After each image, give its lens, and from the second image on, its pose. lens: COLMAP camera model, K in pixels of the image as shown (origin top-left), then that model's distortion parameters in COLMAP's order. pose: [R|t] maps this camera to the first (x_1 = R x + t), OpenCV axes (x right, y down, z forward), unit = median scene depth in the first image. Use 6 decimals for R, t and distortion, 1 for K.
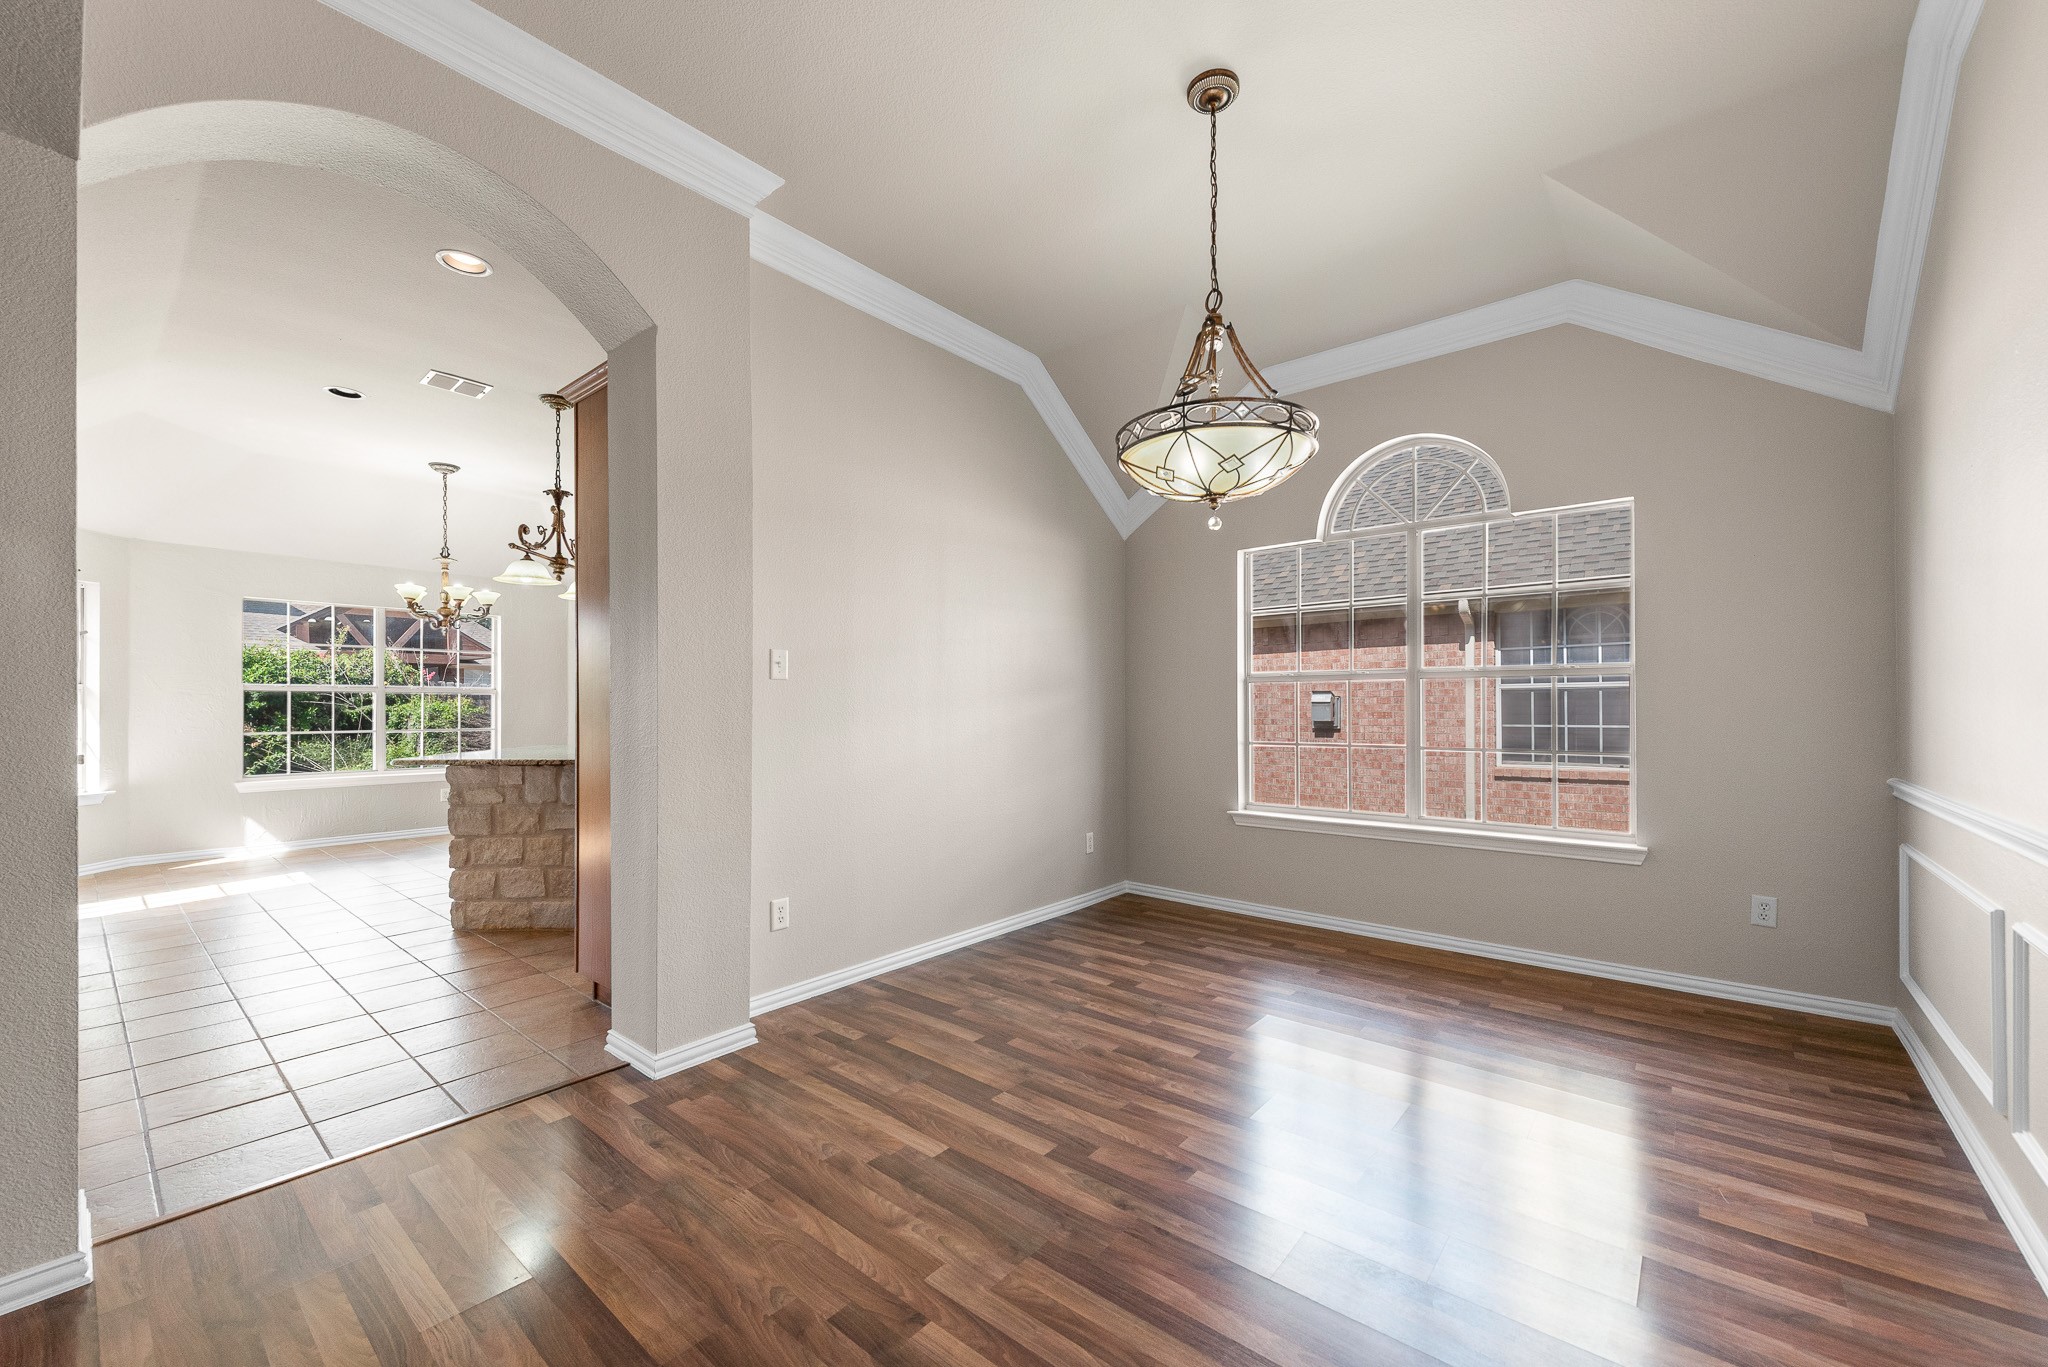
lens RADIAL K [[806.6, 0, 1020.4], [0, 806.6, 702.6], [0, 0, 1]] dist [0.012286, -0.002184]
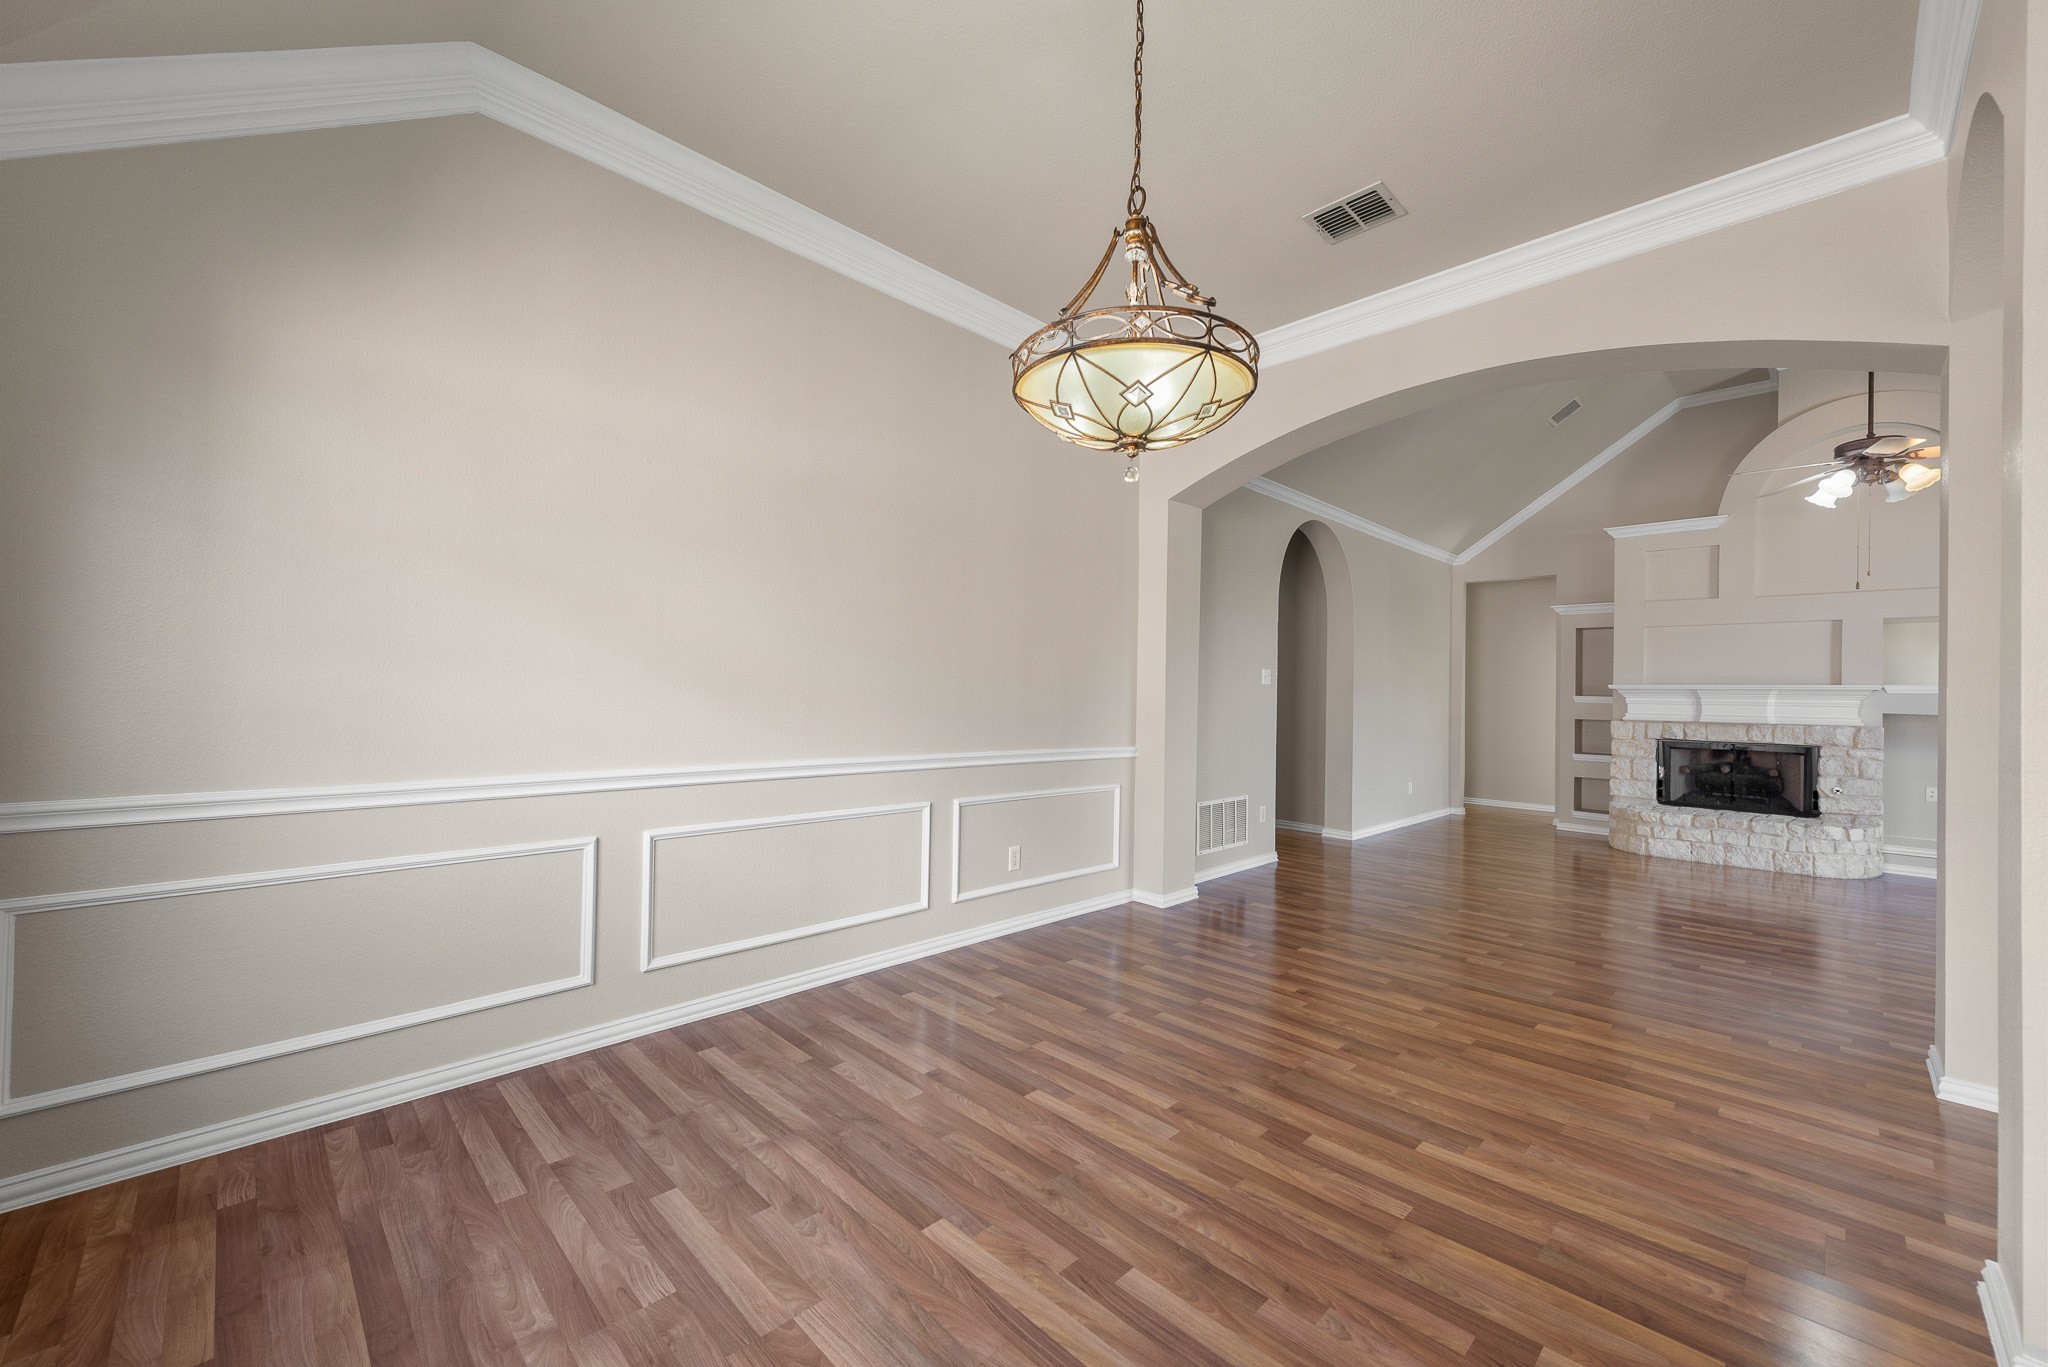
lens RADIAL K [[806.6, 0, 1028.9], [0, 806.6, 685.7], [0, 0, 1]] dist [0.012286, -0.002184]
pose [[-0.996746, -0.012608, 0.079612, 0.185816], [-0.013994, 0.999759, -0.016886, 0.003864], [-0.079380, -0.017945, -0.996683, 1.220231]]
